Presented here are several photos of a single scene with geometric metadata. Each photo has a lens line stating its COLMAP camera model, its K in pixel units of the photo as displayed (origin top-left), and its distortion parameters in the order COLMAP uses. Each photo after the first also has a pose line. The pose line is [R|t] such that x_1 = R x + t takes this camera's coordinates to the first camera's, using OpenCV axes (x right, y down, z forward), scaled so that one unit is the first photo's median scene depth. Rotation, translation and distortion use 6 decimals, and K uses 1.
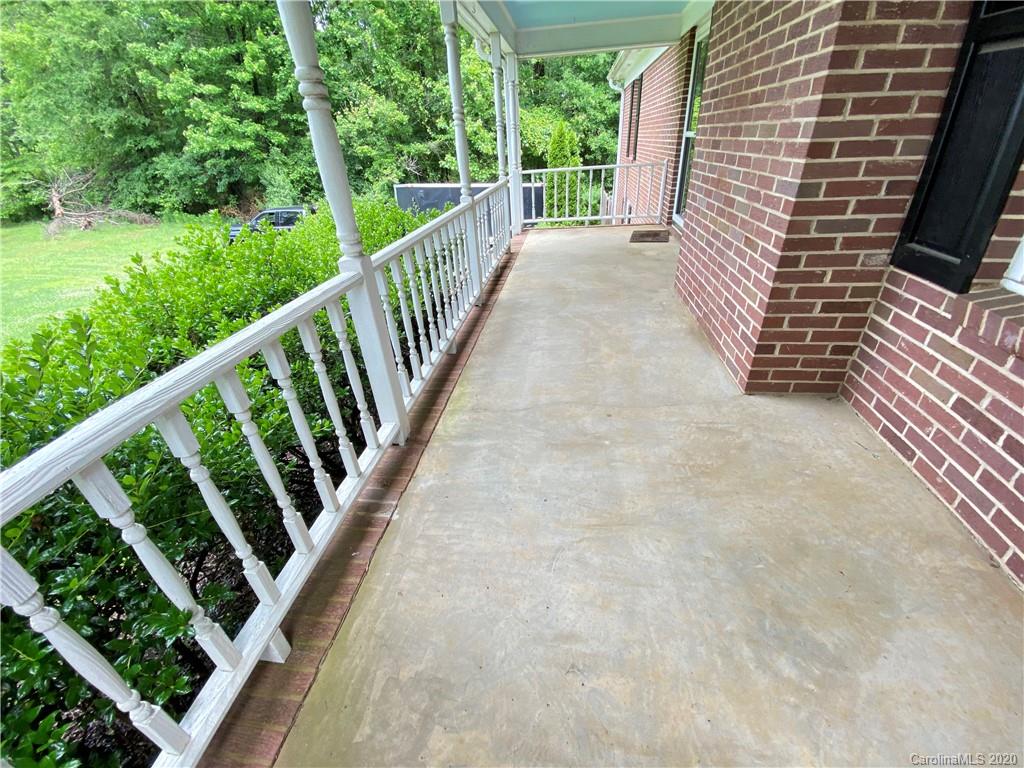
lens RADIAL K [[417.9, 0, 509.3], [0, 417.9, 385.5], [0, 0, 1]] dist [0.024087, -0.021588]
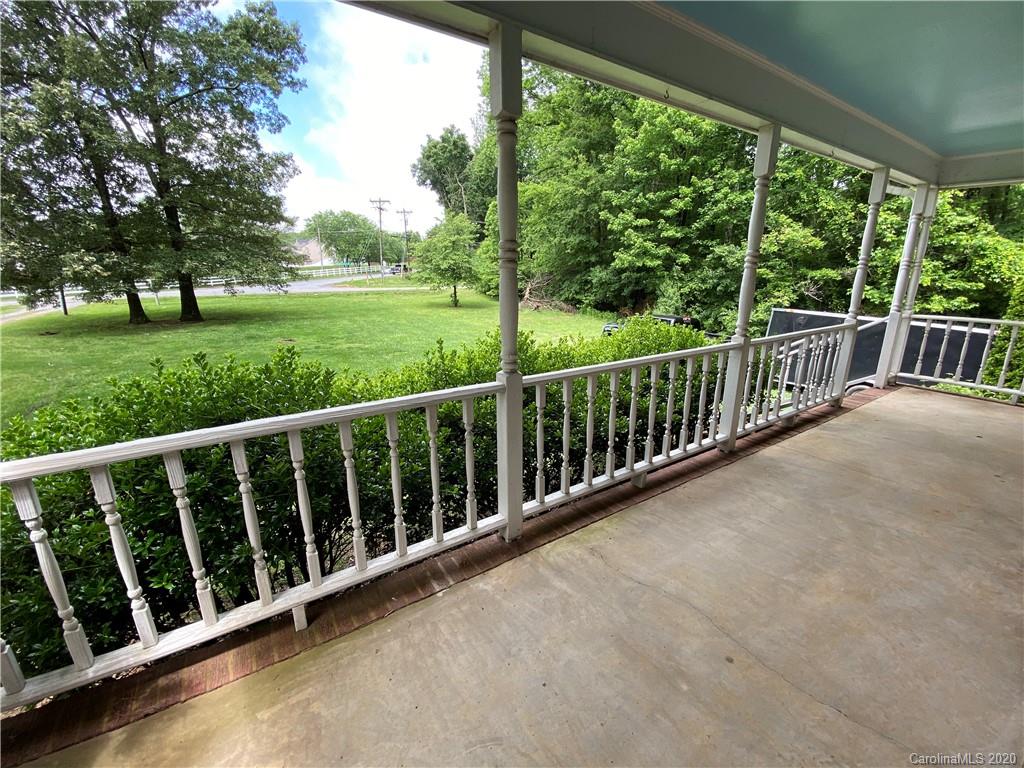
lens RADIAL K [[417.9, 0, 509.3], [0, 417.9, 385.5], [0, 0, 1]] dist [0.024087, -0.021588]
pose [[0.649330, 0.247112, -0.719240, 0.193780], [-0.407050, 0.911795, -0.054216, -0.077022], [0.642402, 0.327971, 0.692643, 0.065908]]
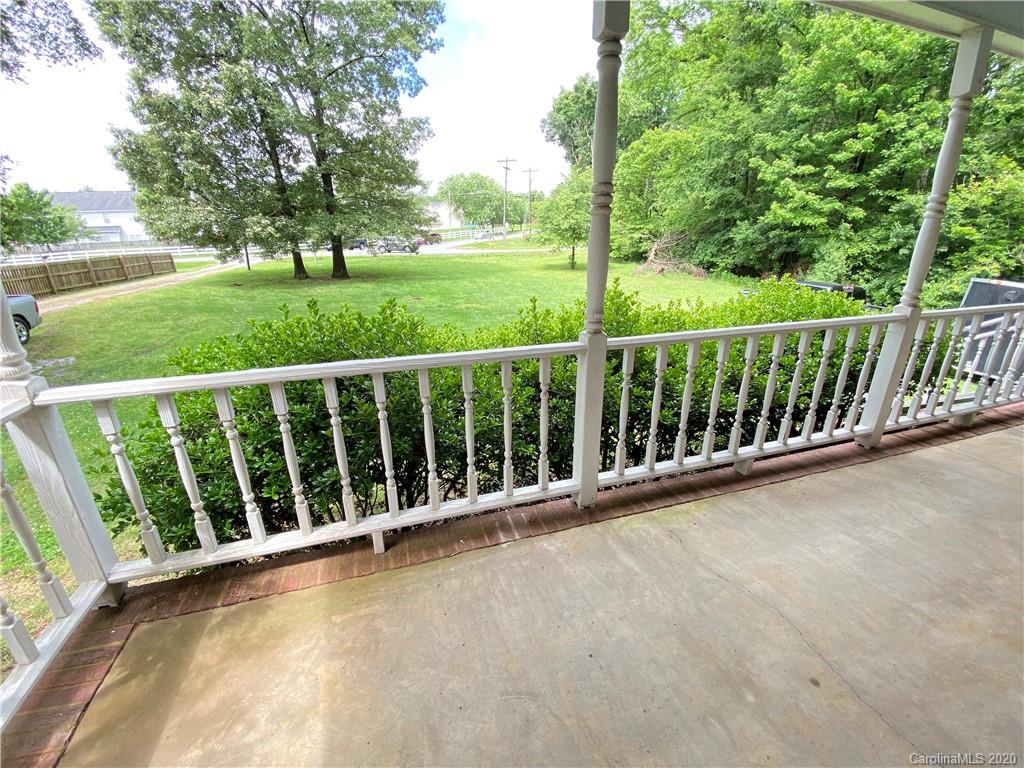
lens RADIAL K [[417.9, 0, 509.3], [0, 417.9, 385.5], [0, 0, 1]] dist [0.024087, -0.021588]
pose [[0.416797, 0.353938, -0.837262, 0.201397], [-0.465872, 0.874089, 0.137590, -0.086556], [0.780541, 0.332710, 0.529208, 0.103107]]
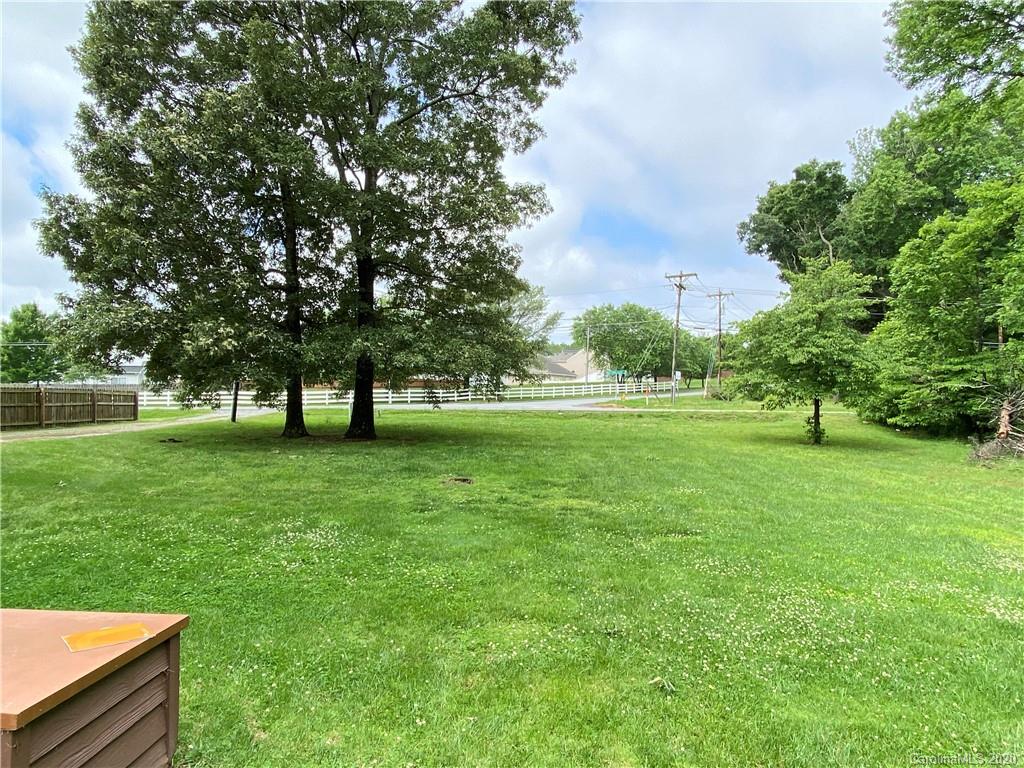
lens RADIAL K [[629.3, 0, 510.9], [0, 629.3, 406.1], [0, 0, 1]] dist [0.001545, -0.000480]
pose [[0.160903, 0.061354, -0.985061, -1.083022], [-0.516209, 0.855901, -0.031010, -0.145878], [0.841212, 0.513487, 0.169388, 0.778063]]
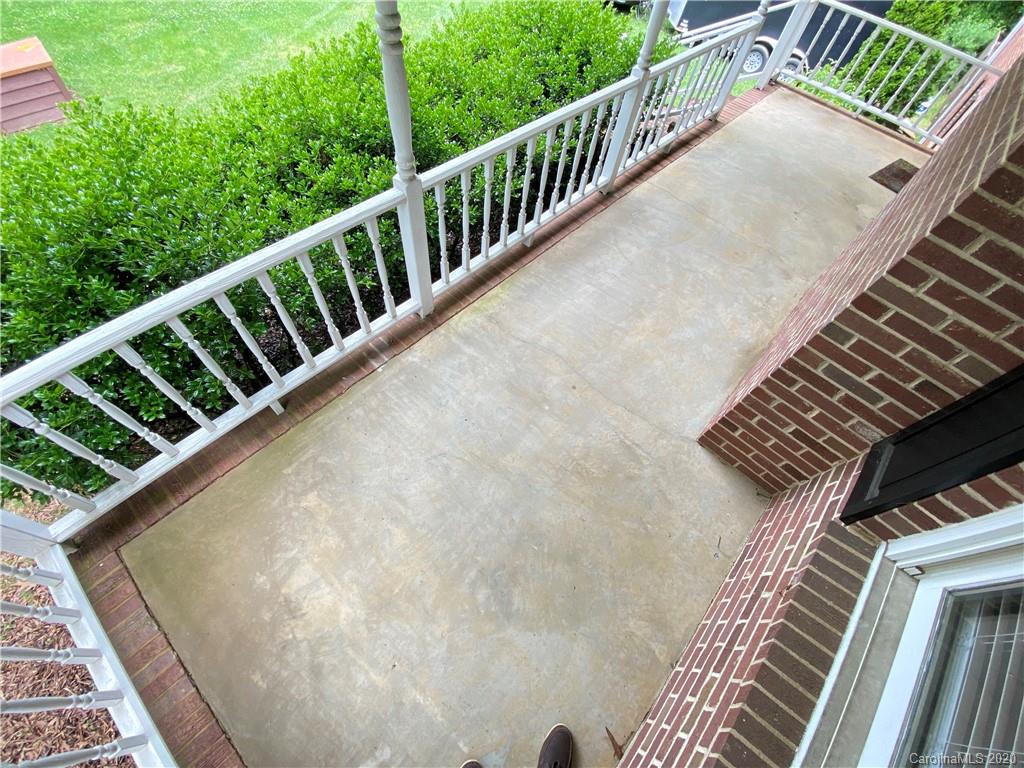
lens RADIAL K [[423.0, 0, 512.0], [0, 423.0, 384.0], [0, 0, 1]] dist [0.057418, -0.038406]
pose [[0.807326, 0.557477, -0.193505, 0.159492], [-0.410439, 0.766079, 0.494634, -0.219165], [0.423987, -0.319908, 0.847286, -0.030010]]
